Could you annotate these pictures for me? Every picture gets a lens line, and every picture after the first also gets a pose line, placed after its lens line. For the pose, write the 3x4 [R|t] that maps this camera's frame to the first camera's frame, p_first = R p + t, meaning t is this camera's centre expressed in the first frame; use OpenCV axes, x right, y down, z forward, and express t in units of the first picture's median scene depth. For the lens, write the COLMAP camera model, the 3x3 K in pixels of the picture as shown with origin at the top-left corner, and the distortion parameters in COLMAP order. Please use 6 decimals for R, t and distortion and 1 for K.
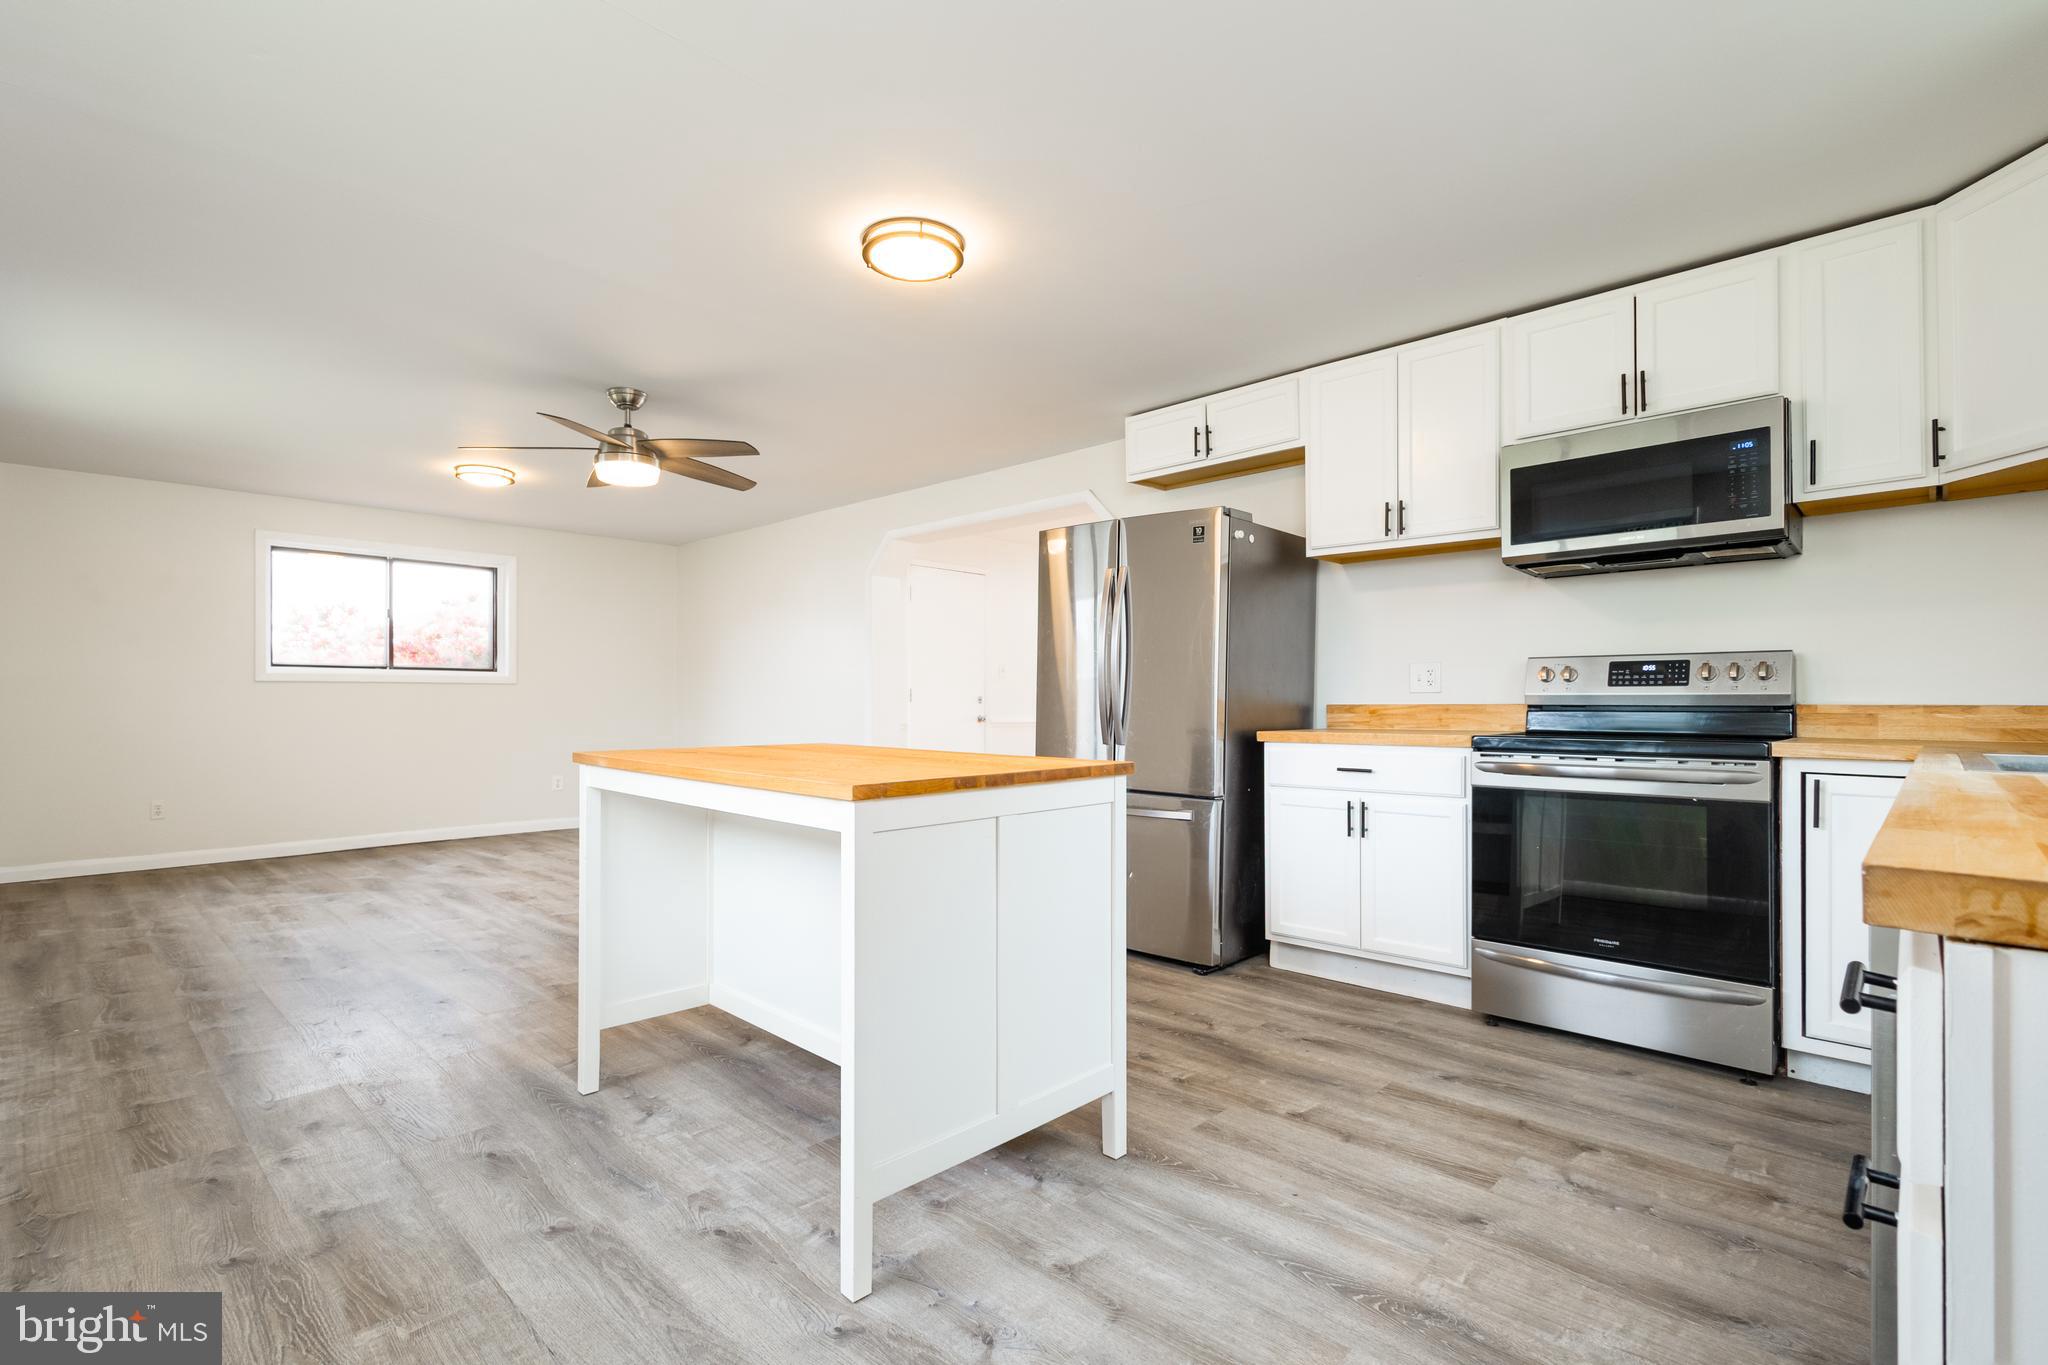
lens RADIAL K [[939.2, 0, 997.3], [0, 939.2, 701.9], [0, 0, 1]] dist [0.009095, -0.000268]
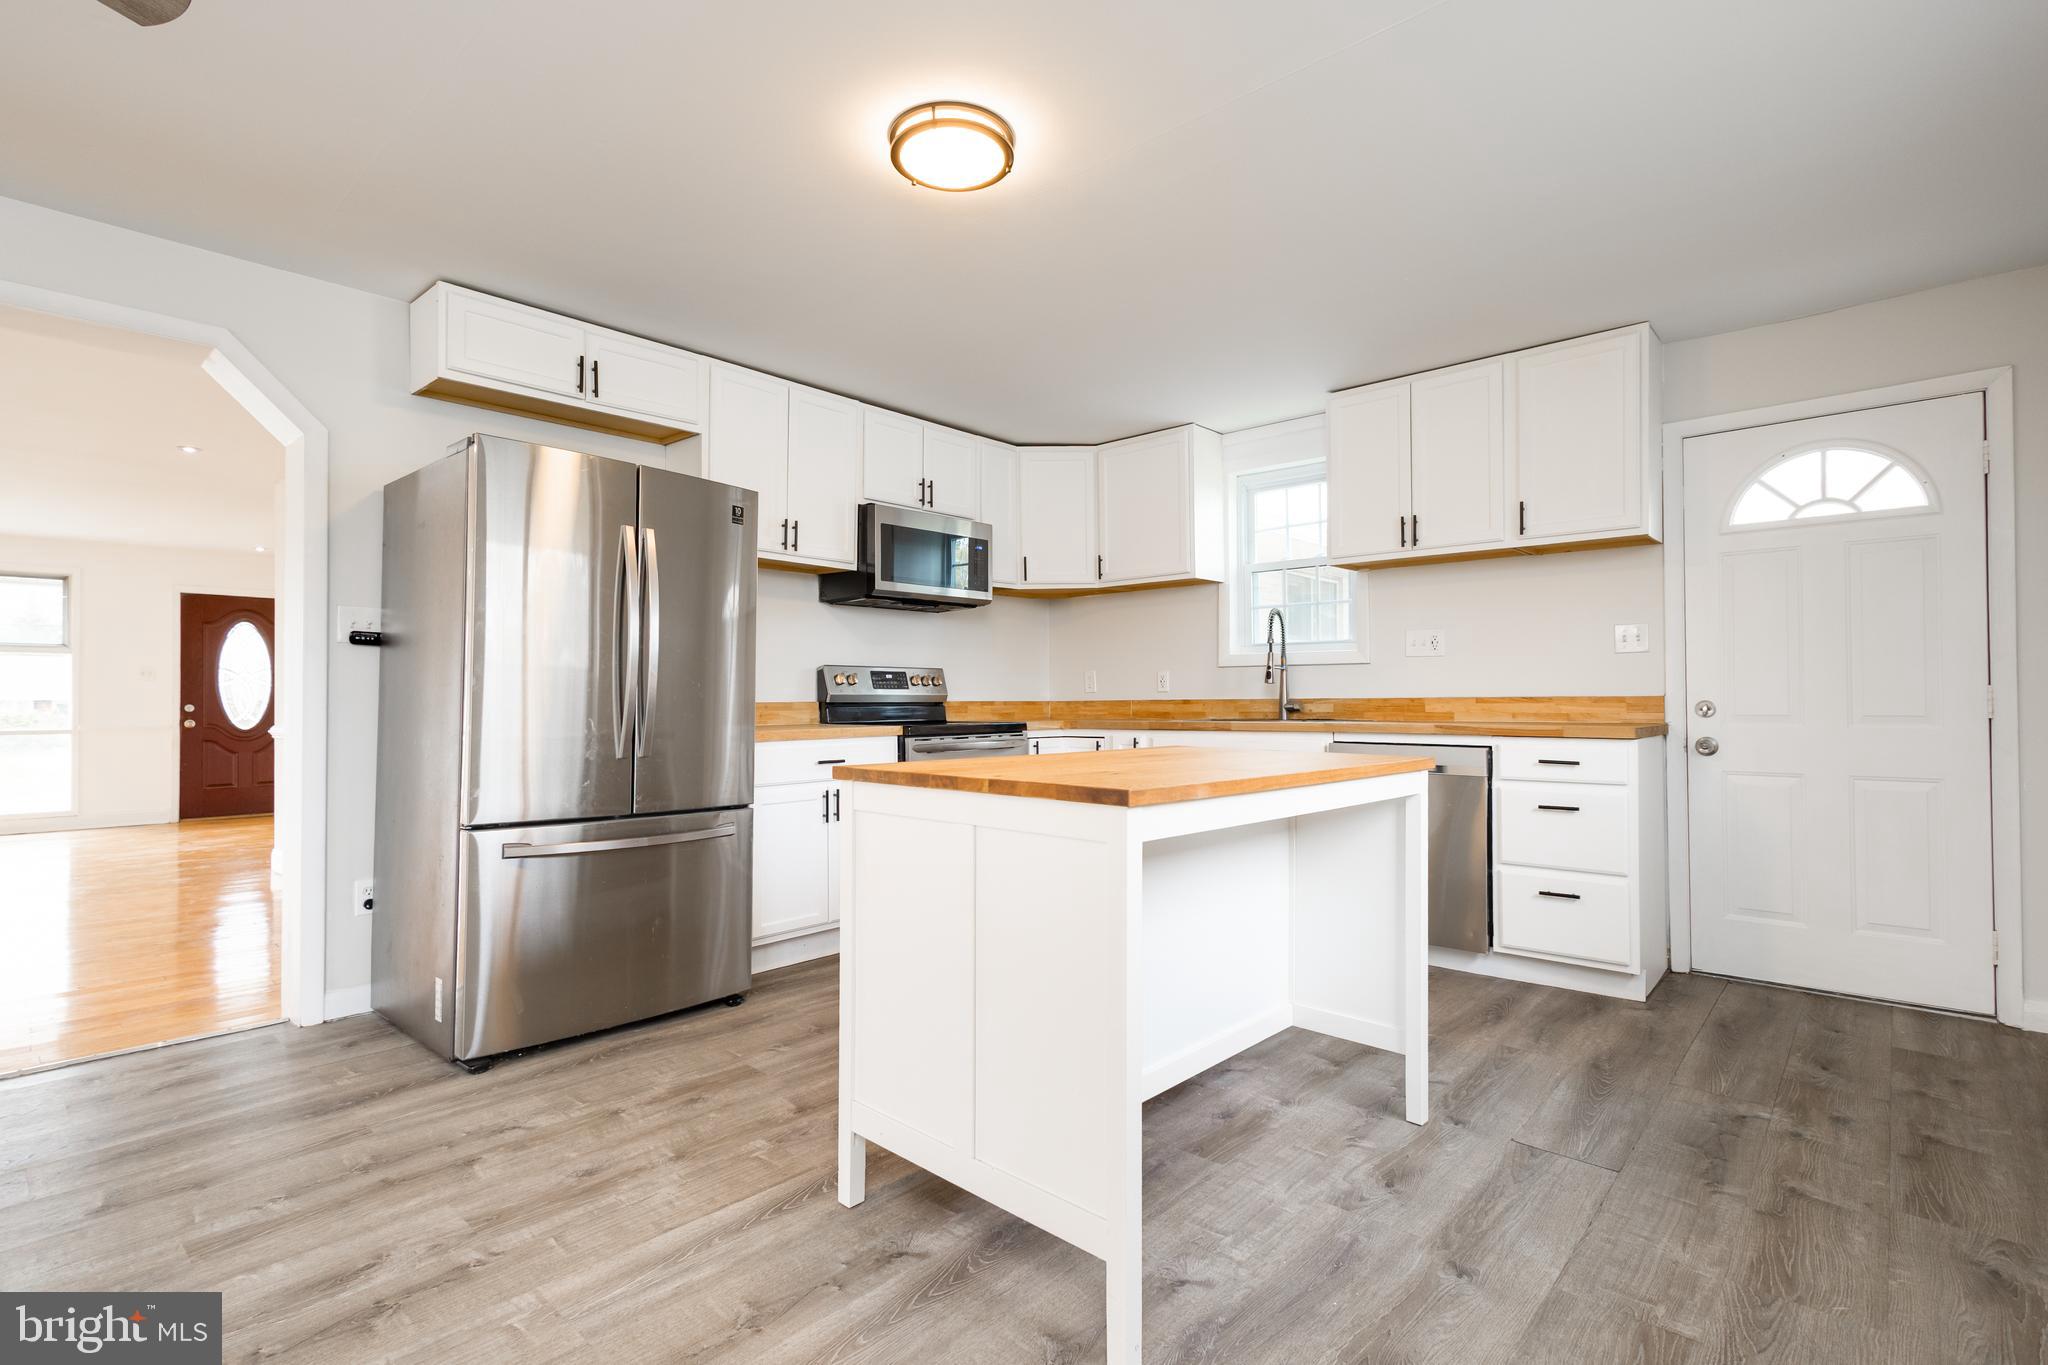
lens RADIAL K [[939.2, 0, 1070.5], [0, 939.2, 688.1], [0, 0, 1]] dist [0.009095, -0.000268]
pose [[-0.056207, 0.010126, 0.998368, -0.945167], [0.002469, 0.999947, -0.010003, -0.003479], [-0.998416, 0.001903, -0.056229, 0.984338]]
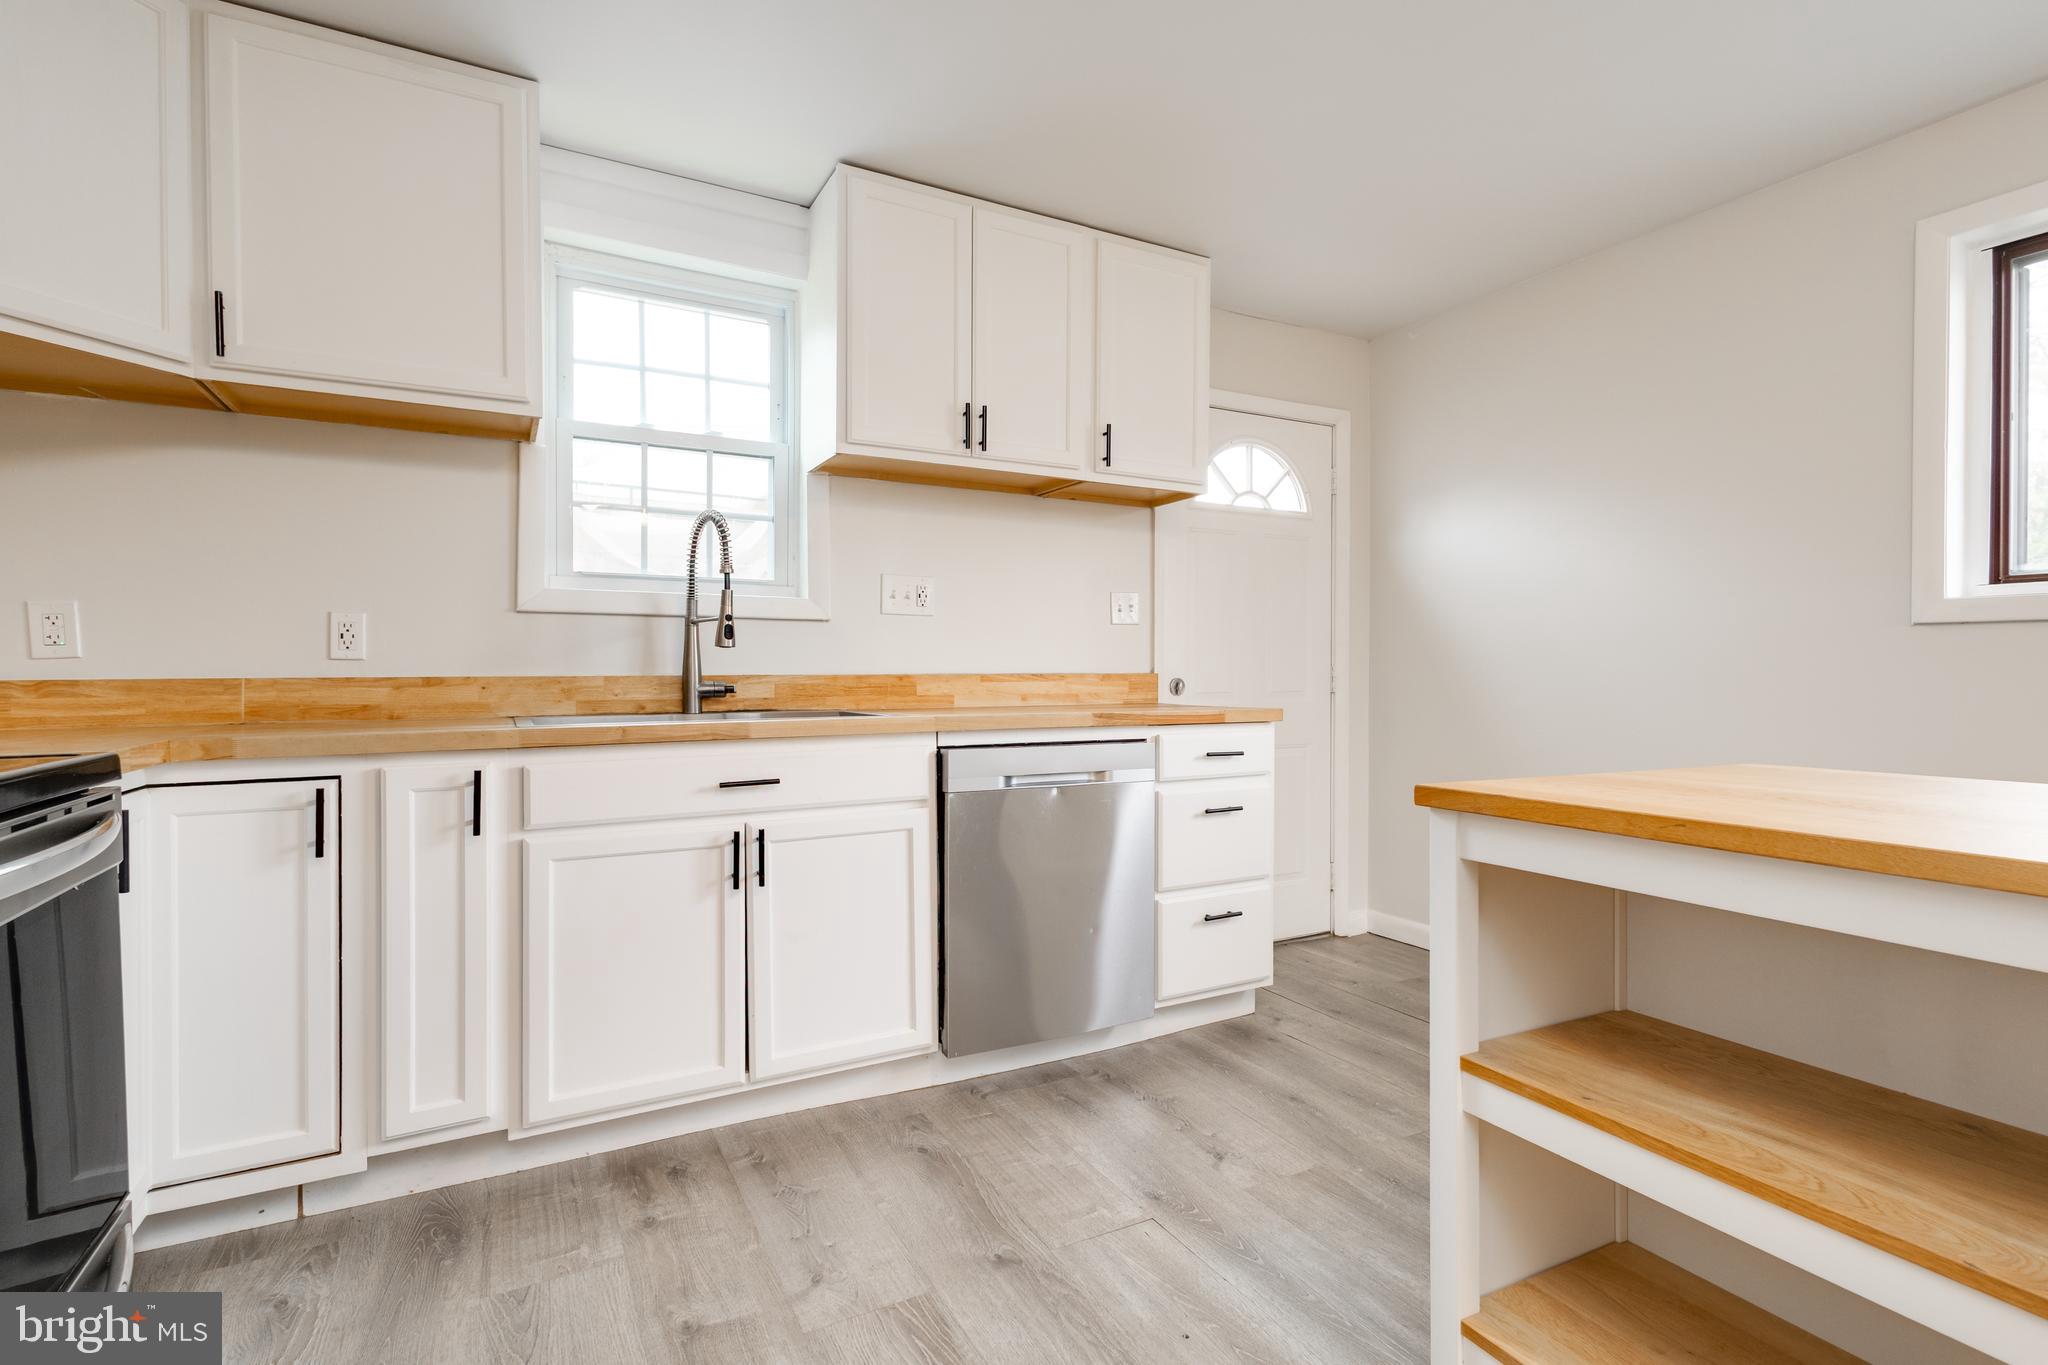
lens RADIAL K [[939.2, 0, 1000.3], [0, 939.2, 679.5], [0, 0, 1]] dist [0.009095, -0.000268]
pose [[-0.946903, -0.003080, 0.321505, 0.160706], [-0.001295, 0.999983, 0.005766, -0.002030], [-0.321517, 0.005044, -0.946890, 1.309215]]
